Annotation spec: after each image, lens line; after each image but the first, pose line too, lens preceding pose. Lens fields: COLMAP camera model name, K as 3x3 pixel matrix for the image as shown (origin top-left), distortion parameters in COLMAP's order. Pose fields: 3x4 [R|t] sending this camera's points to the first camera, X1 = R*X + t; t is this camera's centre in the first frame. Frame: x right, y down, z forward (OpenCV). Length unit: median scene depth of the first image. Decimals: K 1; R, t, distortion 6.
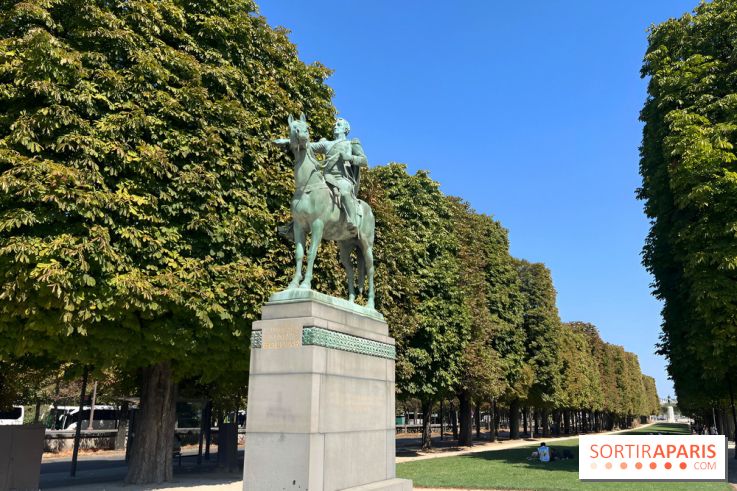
lens RADIAL K [[621.7, 0, 368.5], [0, 621.7, 245.5], [0, 0, 1]] dist [0.039005, -0.020837]
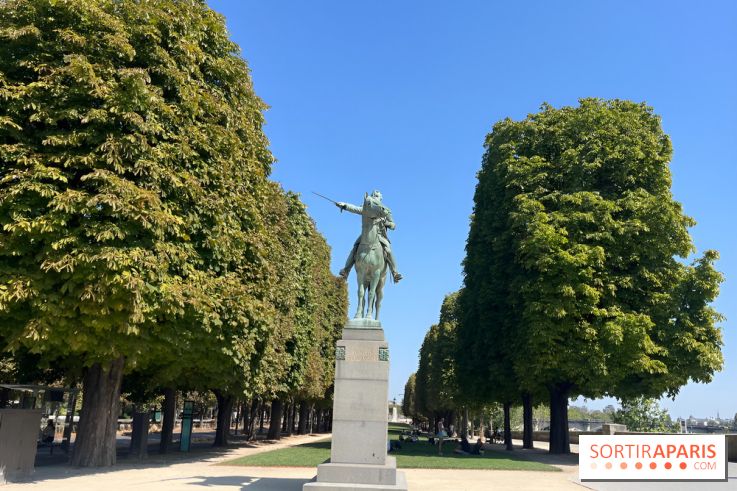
lens RADIAL K [[621.7, 0, 368.5], [0, 621.7, 245.5], [0, 0, 1]] dist [0.039005, -0.020837]
pose [[0.917731, 0.128906, 0.375704, -0.455677], [-0.130460, 0.991222, -0.021419, -0.045088], [-0.375167, -0.029357, 0.926492, -0.204465]]
